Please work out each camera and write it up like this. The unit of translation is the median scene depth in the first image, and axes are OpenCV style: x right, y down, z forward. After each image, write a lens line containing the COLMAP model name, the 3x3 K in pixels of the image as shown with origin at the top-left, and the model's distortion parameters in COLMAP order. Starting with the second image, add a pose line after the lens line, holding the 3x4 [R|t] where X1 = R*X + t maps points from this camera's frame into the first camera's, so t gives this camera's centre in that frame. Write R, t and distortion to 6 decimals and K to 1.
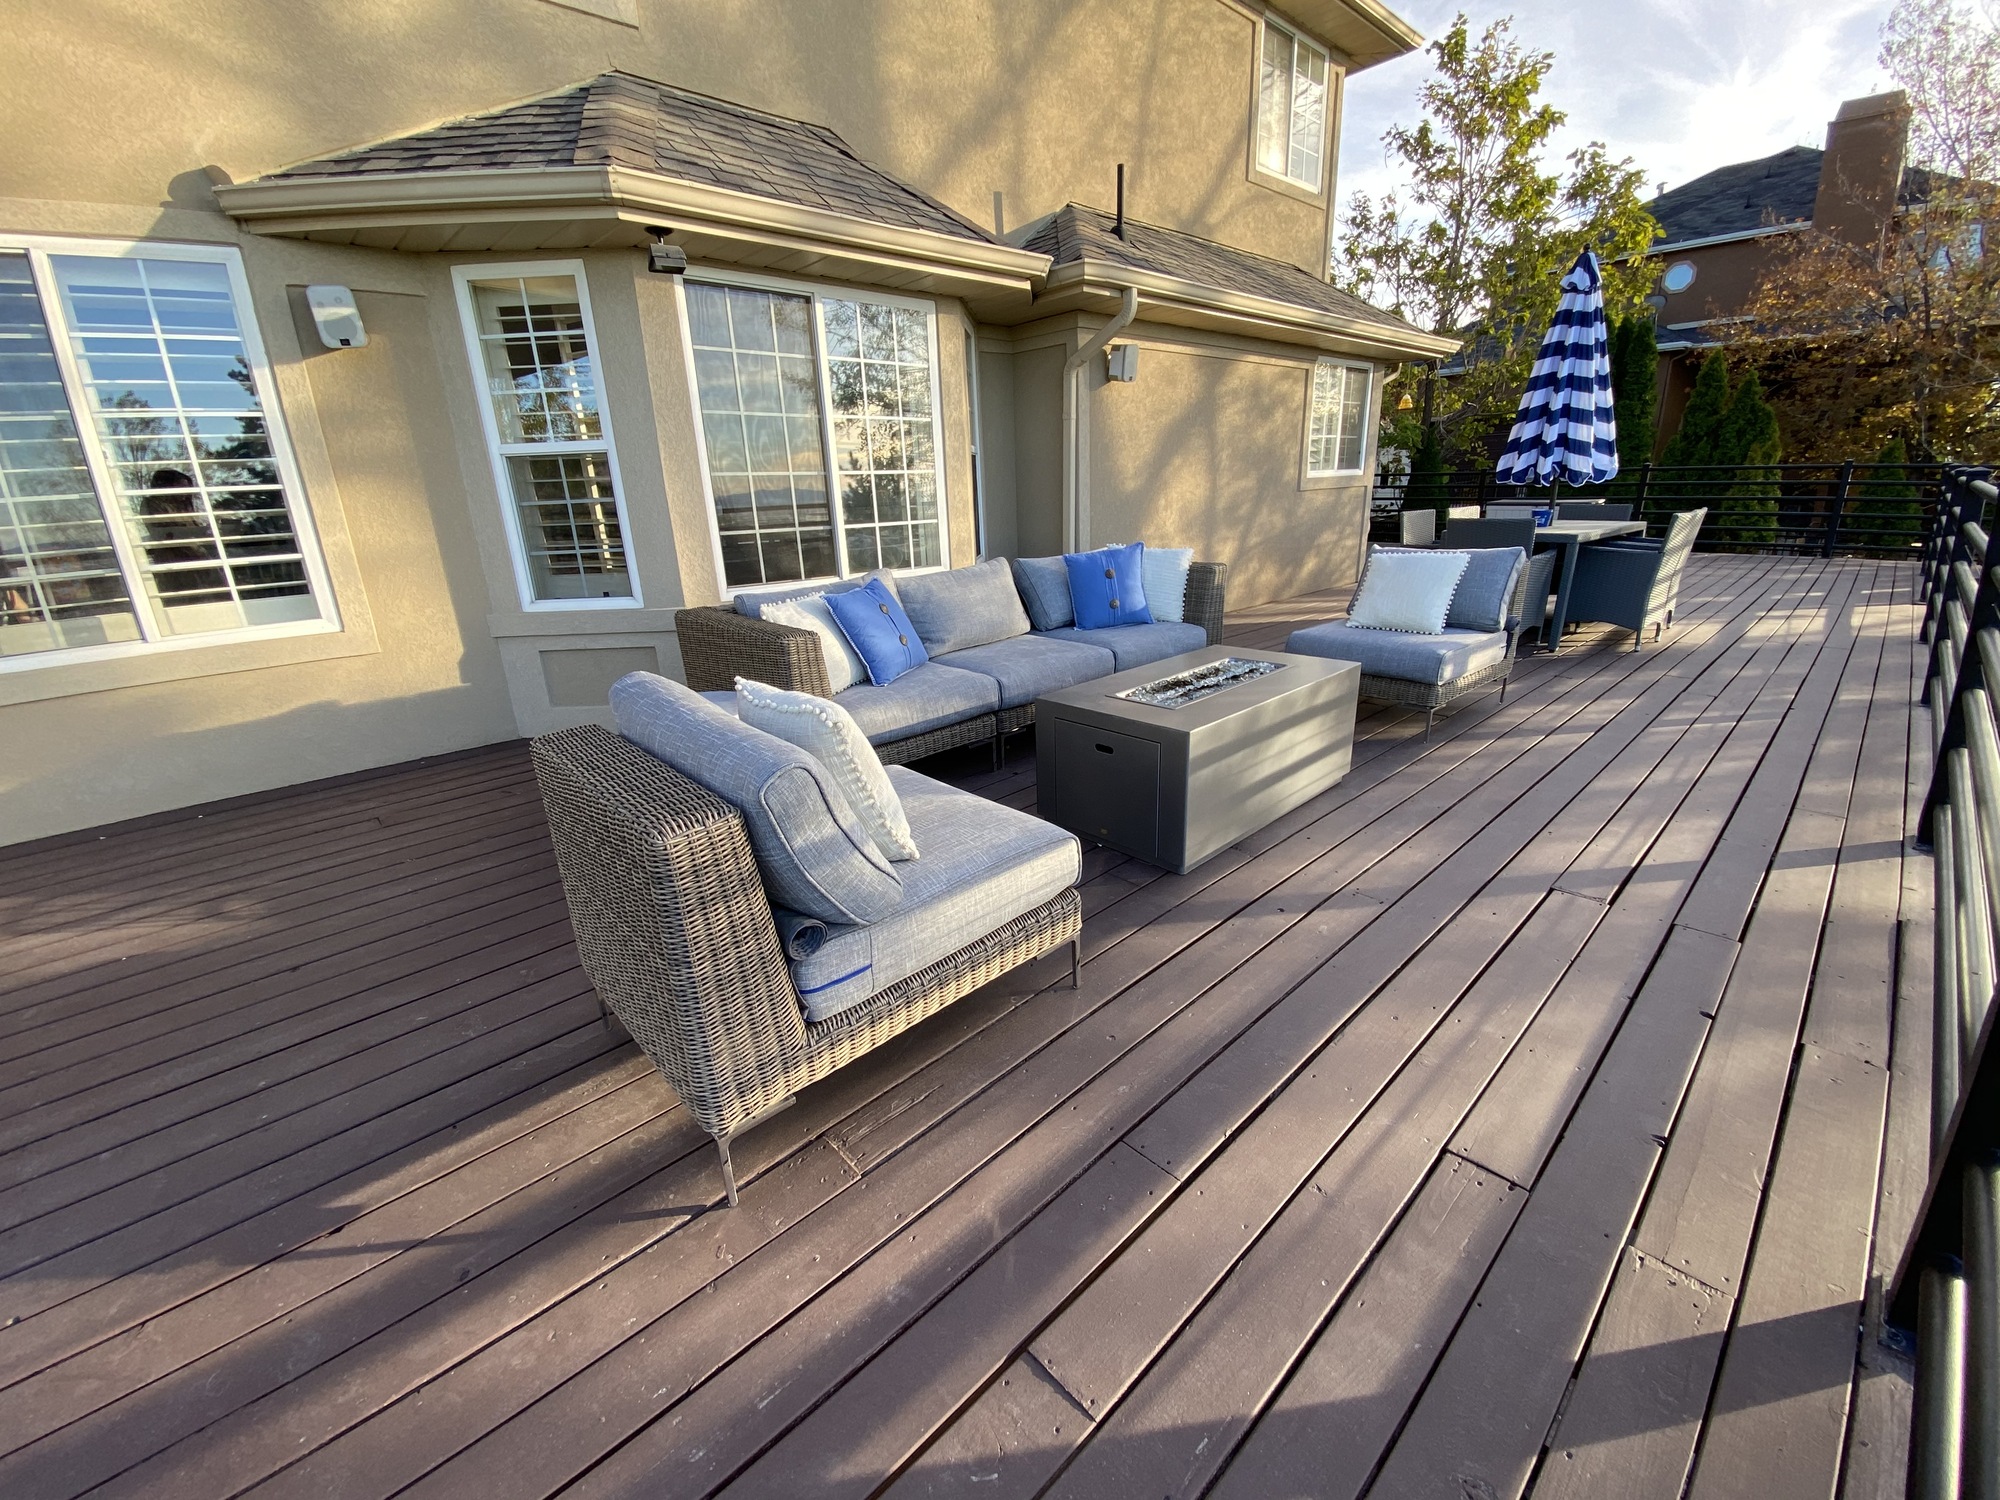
lens RADIAL K [[811.9, 0, 1014.6], [0, 811.9, 753.2], [0, 0, 1]] dist [-0.001479, -0.000333]
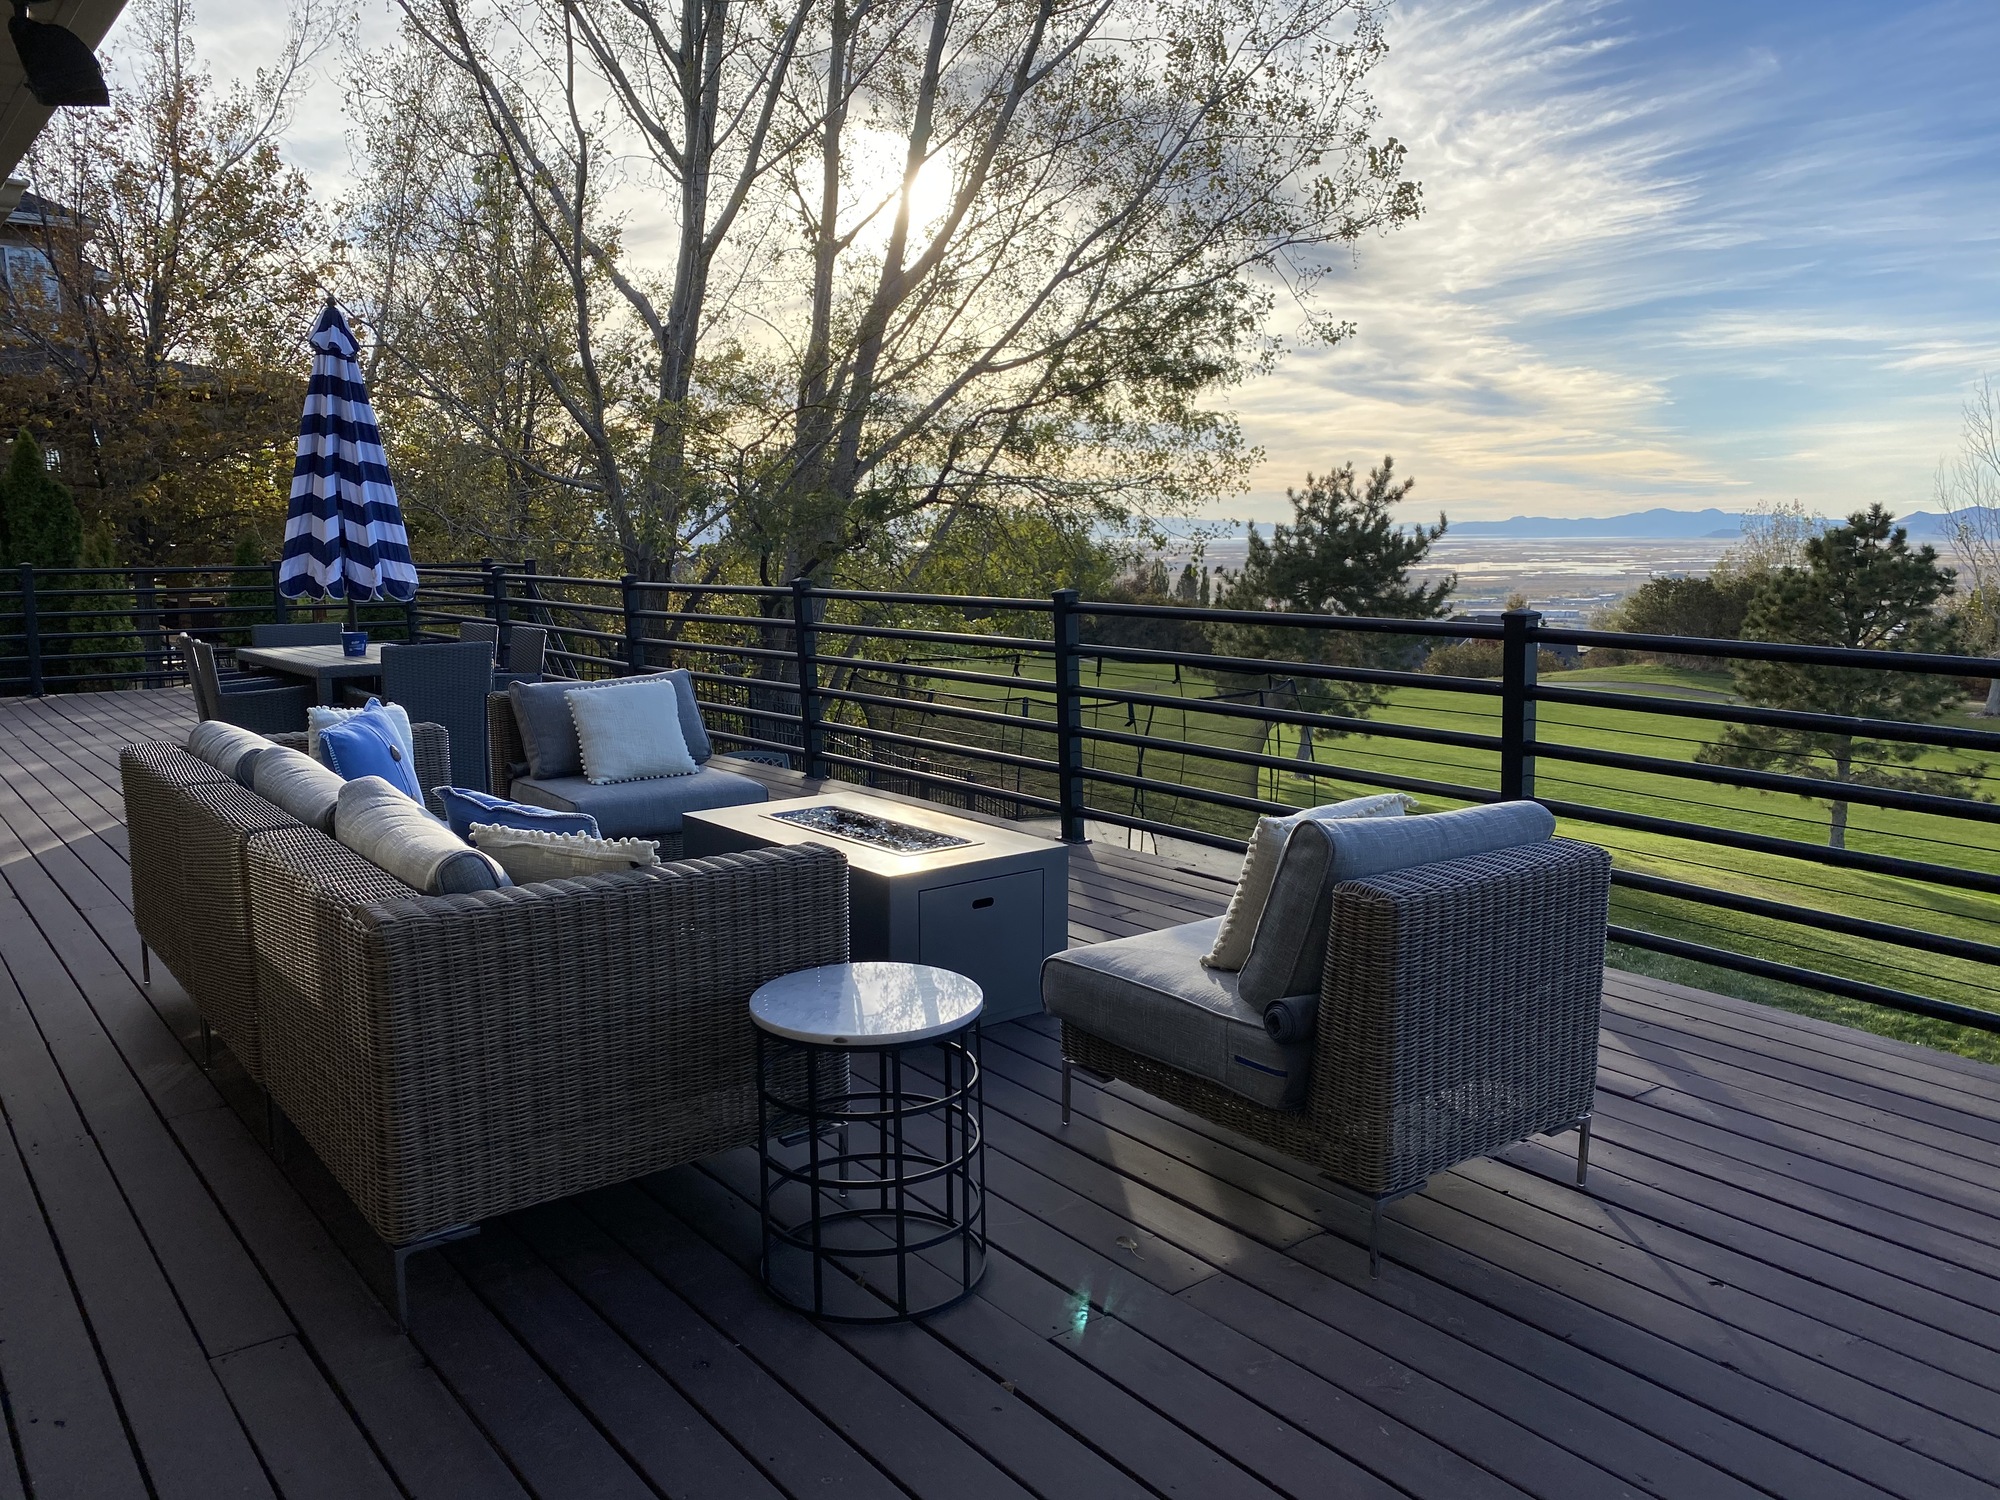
lens RADIAL K [[1529.2, 0, 1023.9], [0, 1529.2, 758.9], [0, 0, 1]] dist [0.002810, -0.003404]
pose [[0.070535, -0.116075, 0.990733, -2.274405], [0.316821, 0.944386, 0.088089, -0.445618], [-0.945859, 0.307672, 0.103387, 1.153107]]
